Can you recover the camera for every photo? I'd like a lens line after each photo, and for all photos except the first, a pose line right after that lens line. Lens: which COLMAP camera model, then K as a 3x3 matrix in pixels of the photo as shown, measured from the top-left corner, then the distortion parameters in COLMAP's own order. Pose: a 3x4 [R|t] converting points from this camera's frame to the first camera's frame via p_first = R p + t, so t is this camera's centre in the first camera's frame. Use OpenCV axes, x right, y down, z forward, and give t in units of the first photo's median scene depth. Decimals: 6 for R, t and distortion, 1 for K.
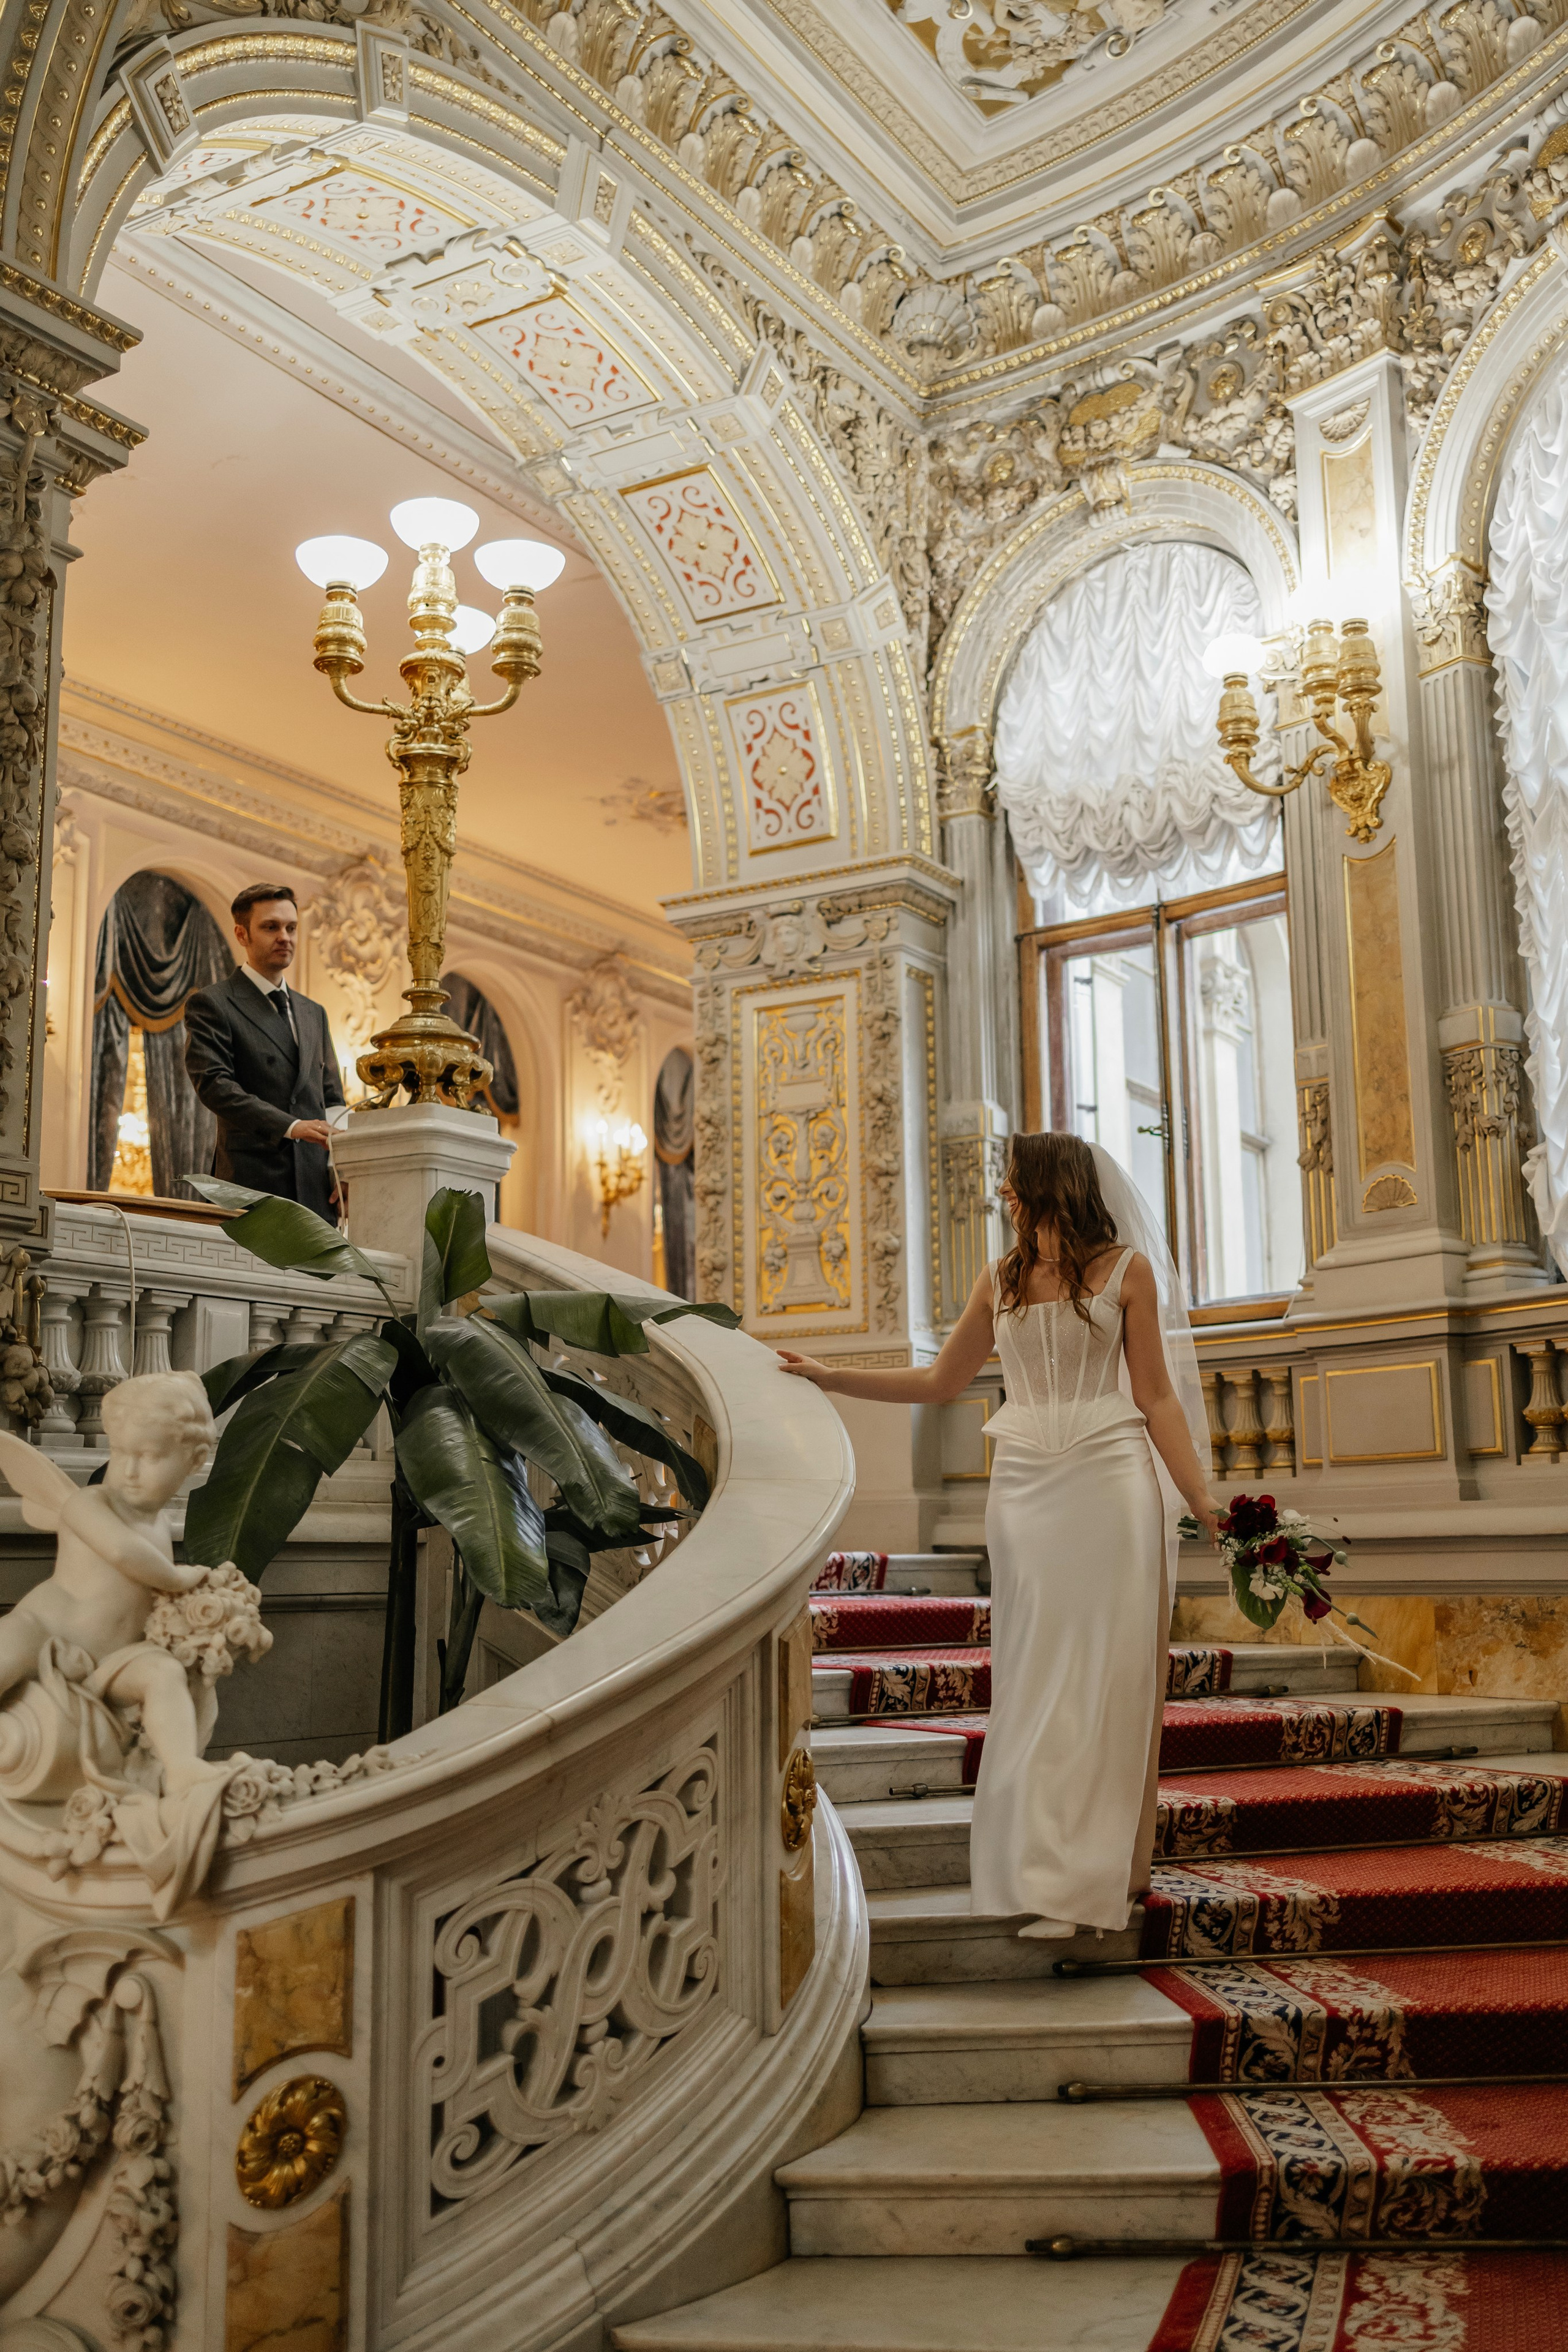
lens RADIAL K [[2569.1, 0, 741.6], [0, 2569.1, 1159.4], [0, 0, 1]] dist [0.035393, -0.014052]
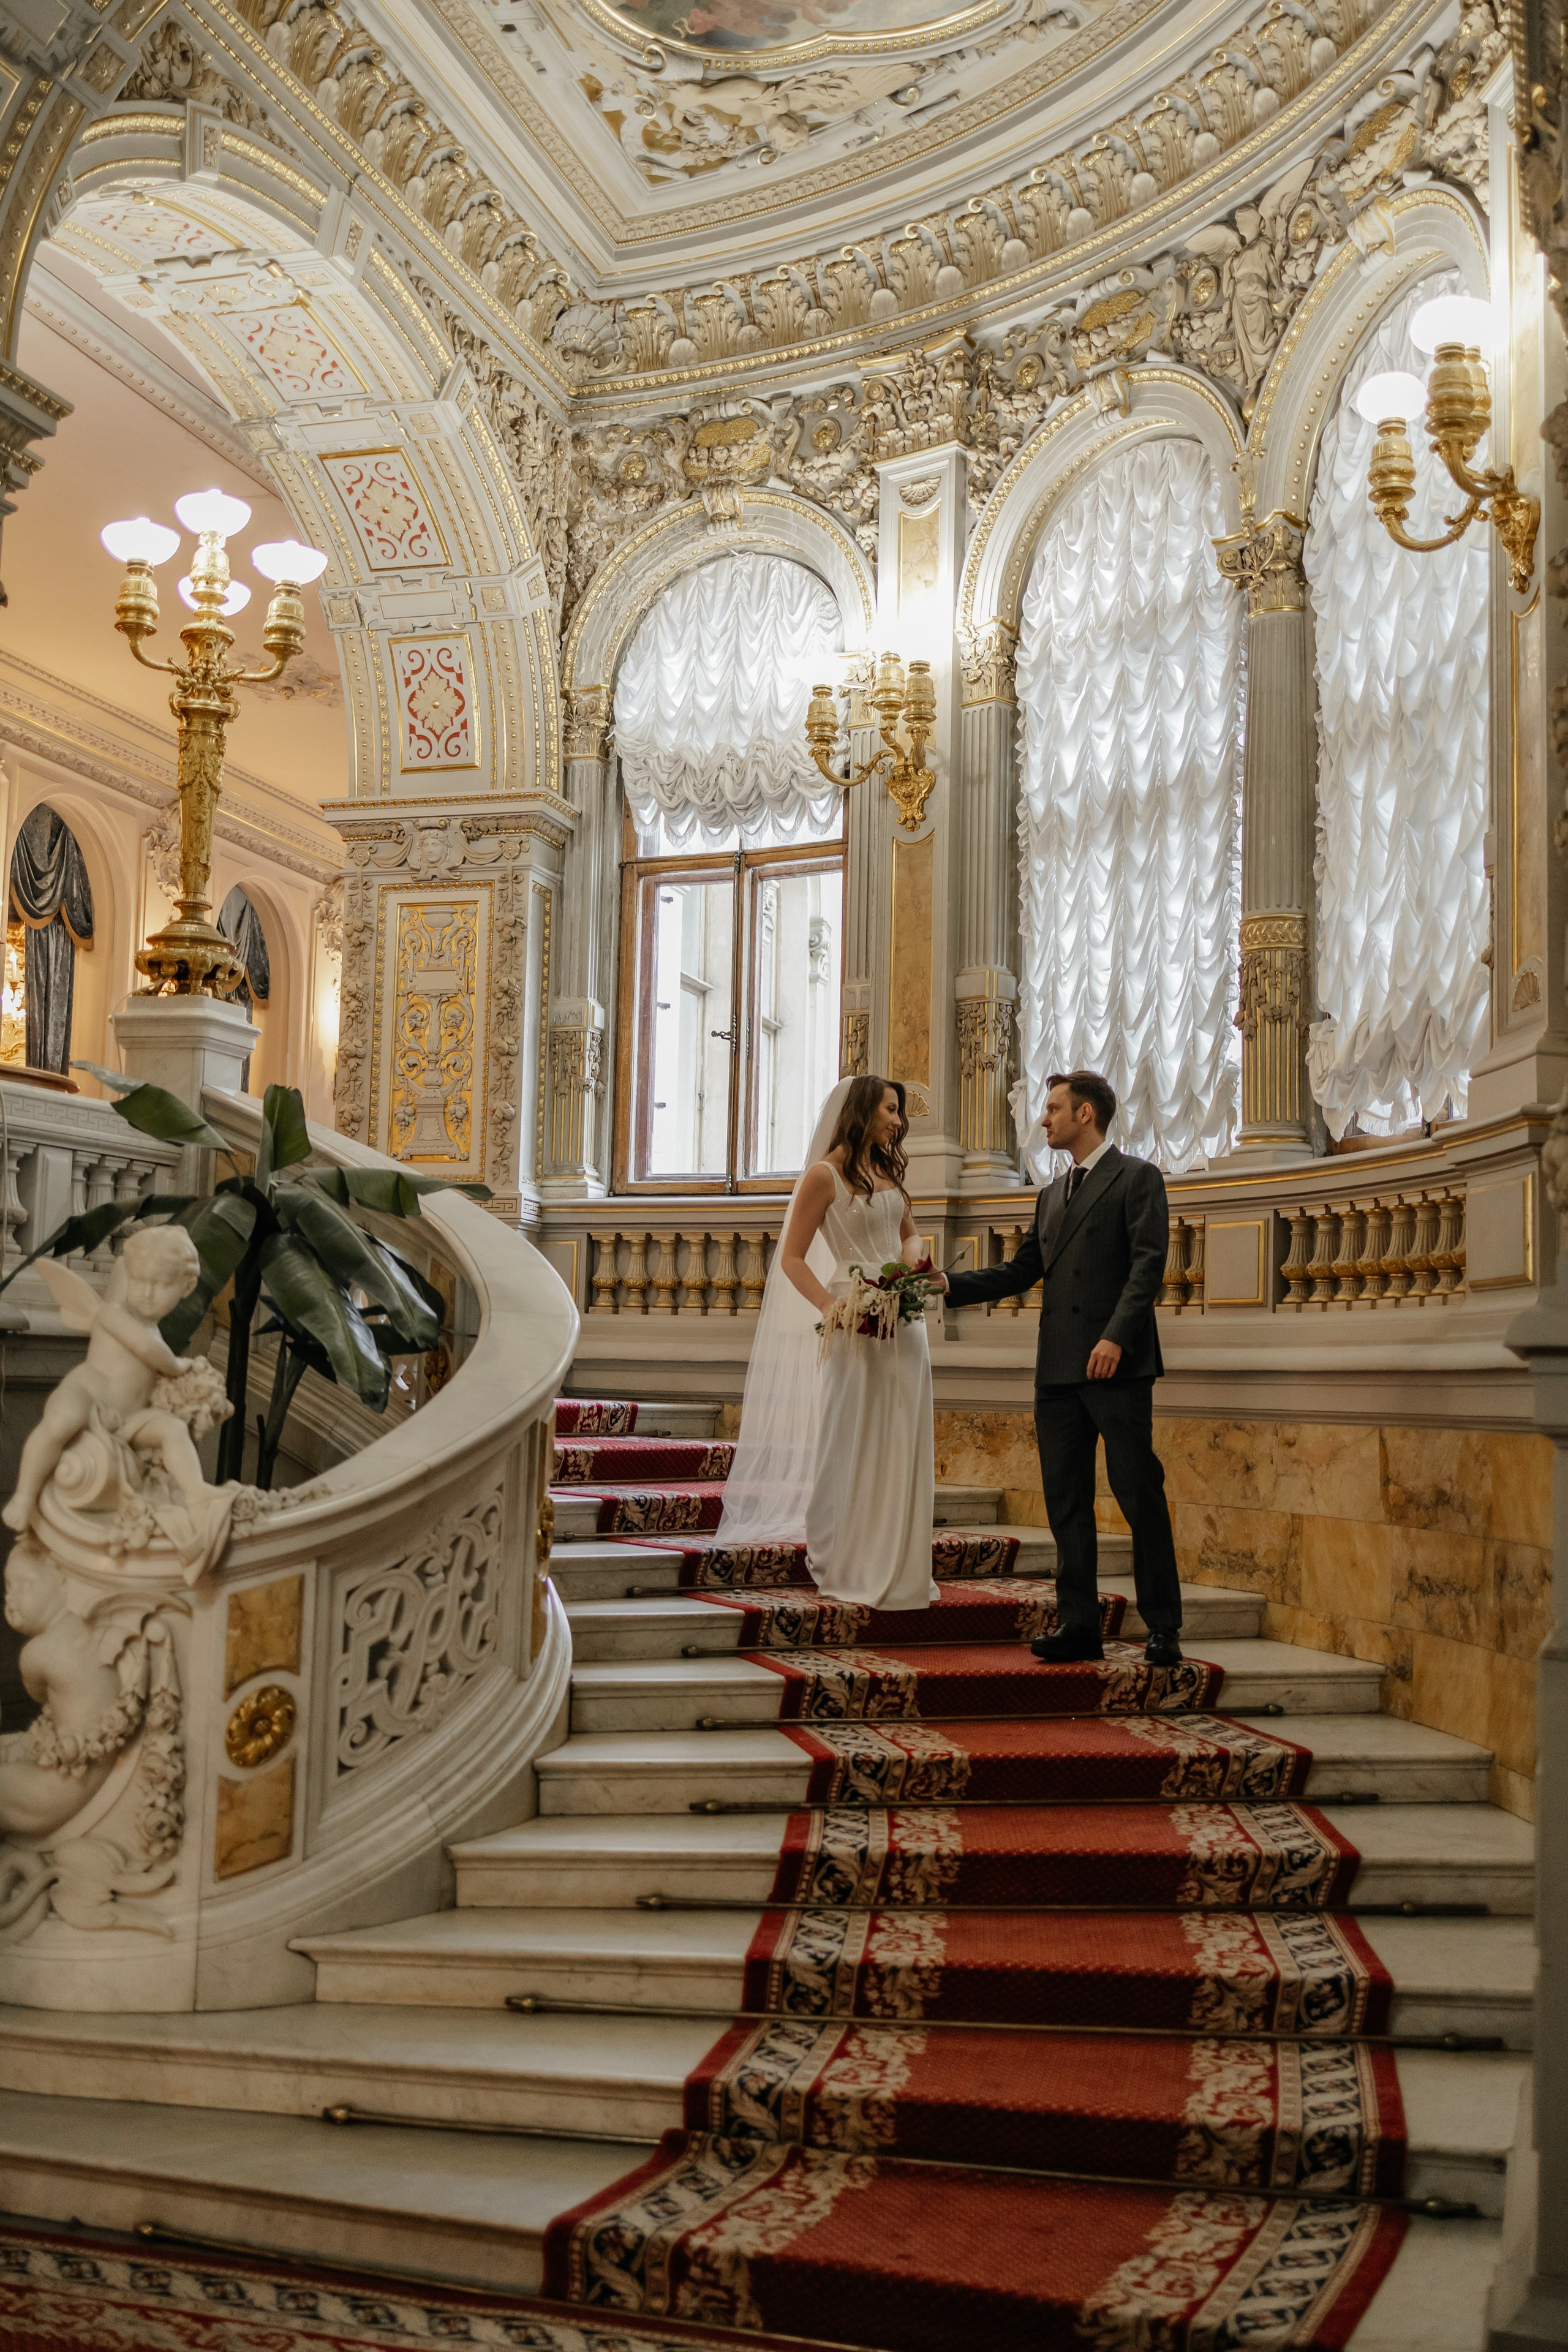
lens RADIAL K [[2625.7, 0, 856.7], [0, 2625.7, 1185.3], [0, 0, 1]] dist [0.030749, -0.048691]
pose [[0.961949, 0.058596, 0.266870, -0.122135], [-0.081214, 0.993908, 0.074510, -0.041811], [-0.260878, -0.093348, 0.960848, -0.267105]]
